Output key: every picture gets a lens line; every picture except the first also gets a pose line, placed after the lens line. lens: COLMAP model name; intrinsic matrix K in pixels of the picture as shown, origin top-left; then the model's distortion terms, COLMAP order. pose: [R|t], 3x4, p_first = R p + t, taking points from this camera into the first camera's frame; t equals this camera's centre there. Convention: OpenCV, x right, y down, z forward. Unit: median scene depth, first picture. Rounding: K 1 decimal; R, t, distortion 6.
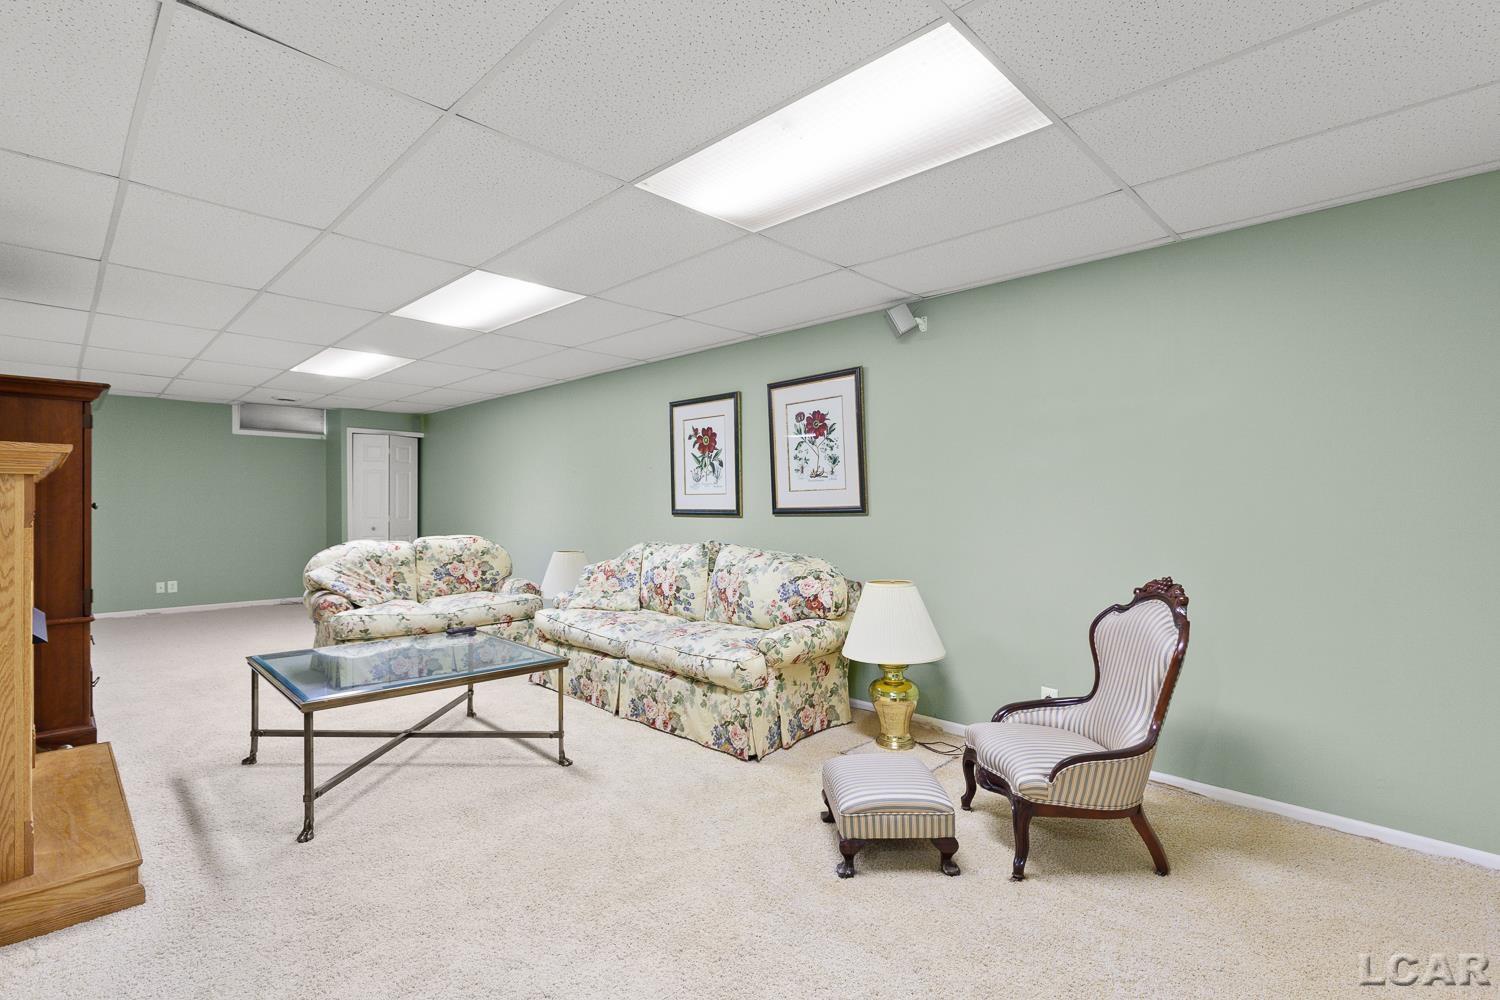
lens RADIAL K [[691.1, 0, 746.0], [0, 691.1, 496.2], [0, 0, 1]] dist [0.000855, -0.000788]
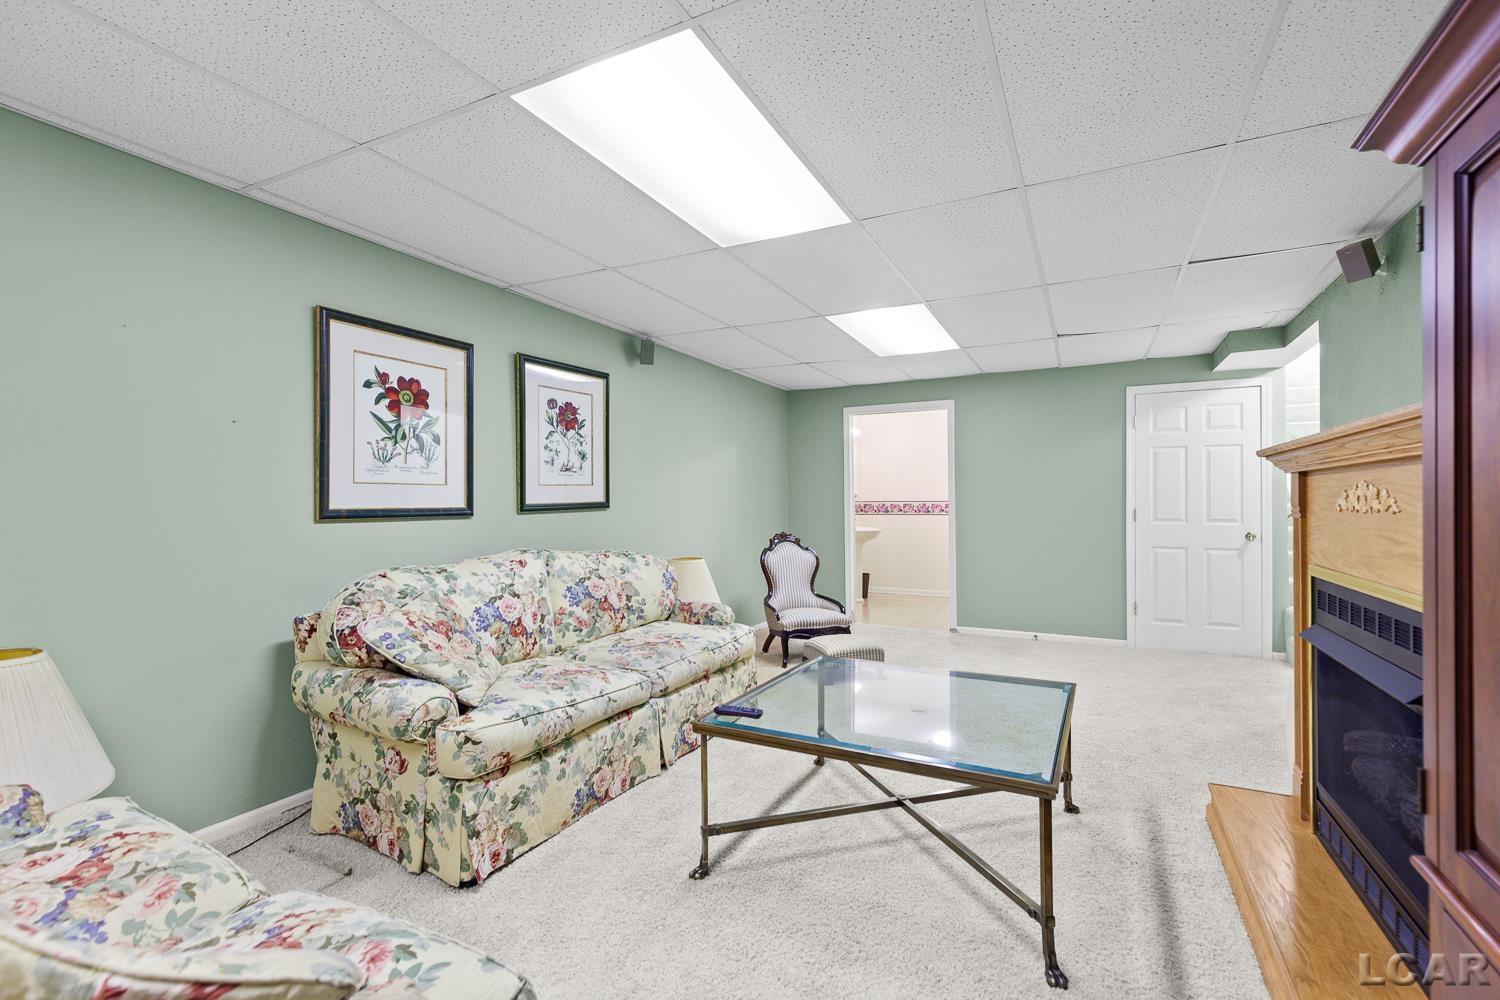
lens RADIAL K [[670.2, 0, 745.9], [0, 670.2, 498.1], [0, 0, 1]] dist [0.000971, -0.000059]
pose [[-0.299134, 0.002953, 0.954207, -0.803009], [-0.010097, 0.999929, -0.006260, 0.011758], [-0.954158, -0.011507, -0.299083, 0.977604]]
